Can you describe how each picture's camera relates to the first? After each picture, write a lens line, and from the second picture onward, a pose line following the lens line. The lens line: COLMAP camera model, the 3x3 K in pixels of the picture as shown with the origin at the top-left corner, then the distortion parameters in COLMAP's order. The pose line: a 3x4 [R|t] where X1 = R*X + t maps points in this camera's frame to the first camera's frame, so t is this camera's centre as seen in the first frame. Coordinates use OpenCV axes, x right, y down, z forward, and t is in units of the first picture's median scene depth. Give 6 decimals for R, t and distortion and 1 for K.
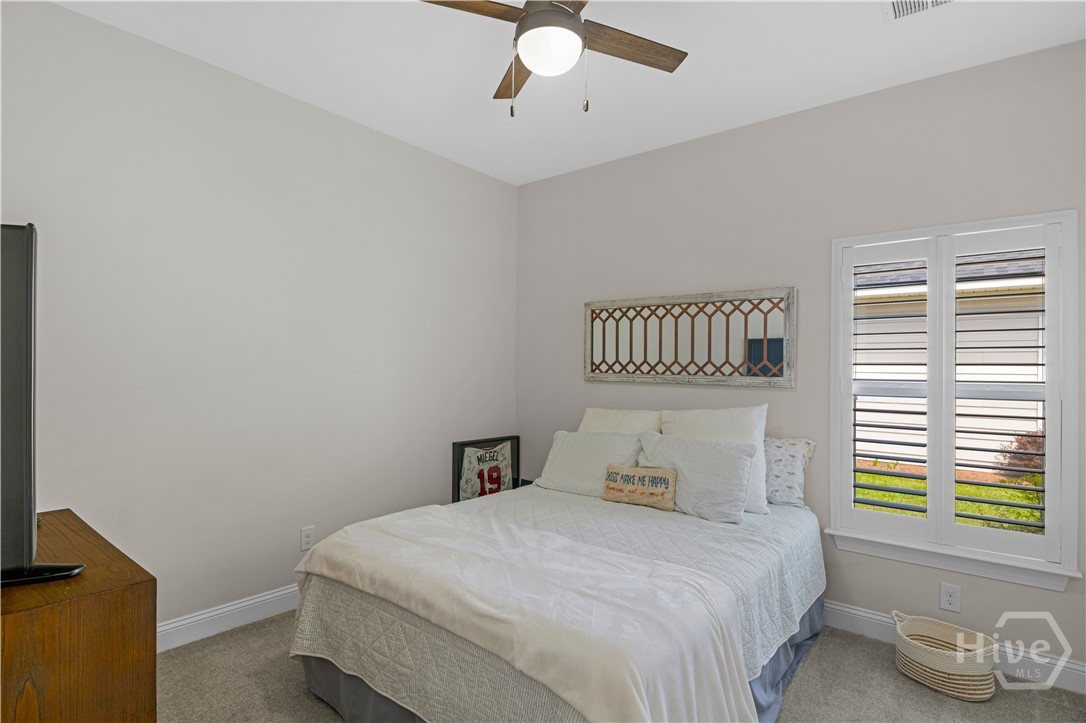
lens RADIAL K [[533.4, 0, 539.9], [0, 533.4, 366.0], [0, 0, 1]] dist [-0.027218, -0.001146]
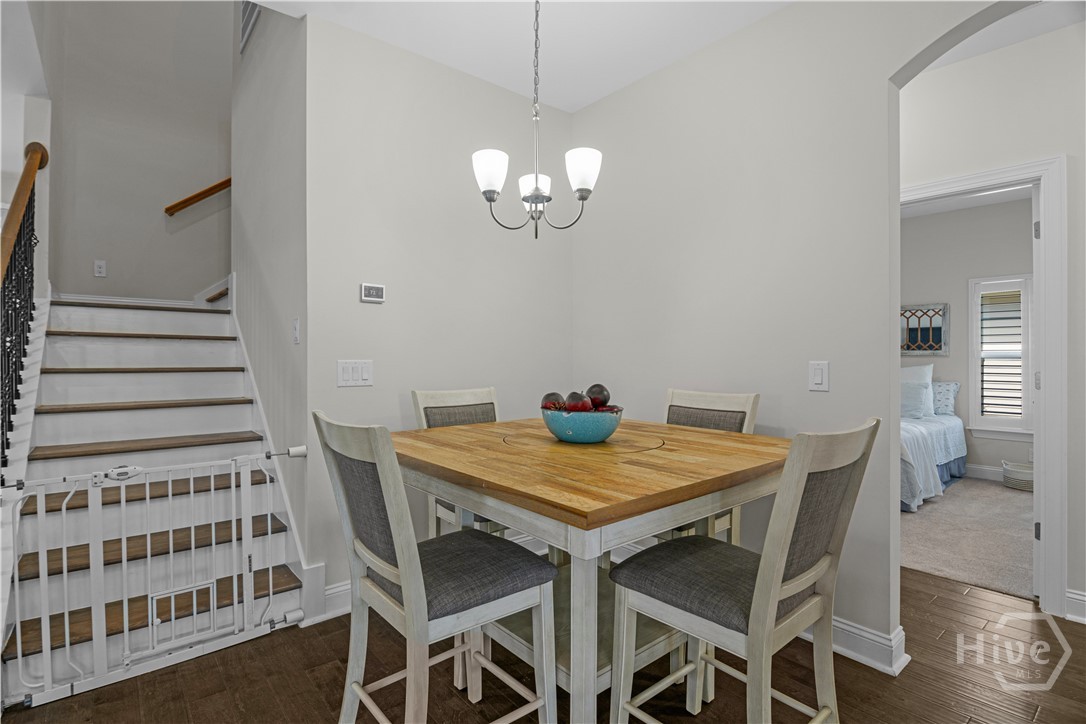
lens RADIAL K [[533.4, 0, 546.9], [0, 533.4, 358.9], [0, 0, 1]] dist [-0.027218, -0.001146]
pose [[0.983309, -0.009970, -0.181673, -0.604572], [0.011681, 0.999897, 0.008350, 0.019362], [0.181571, -0.010333, 0.983324, -1.135188]]
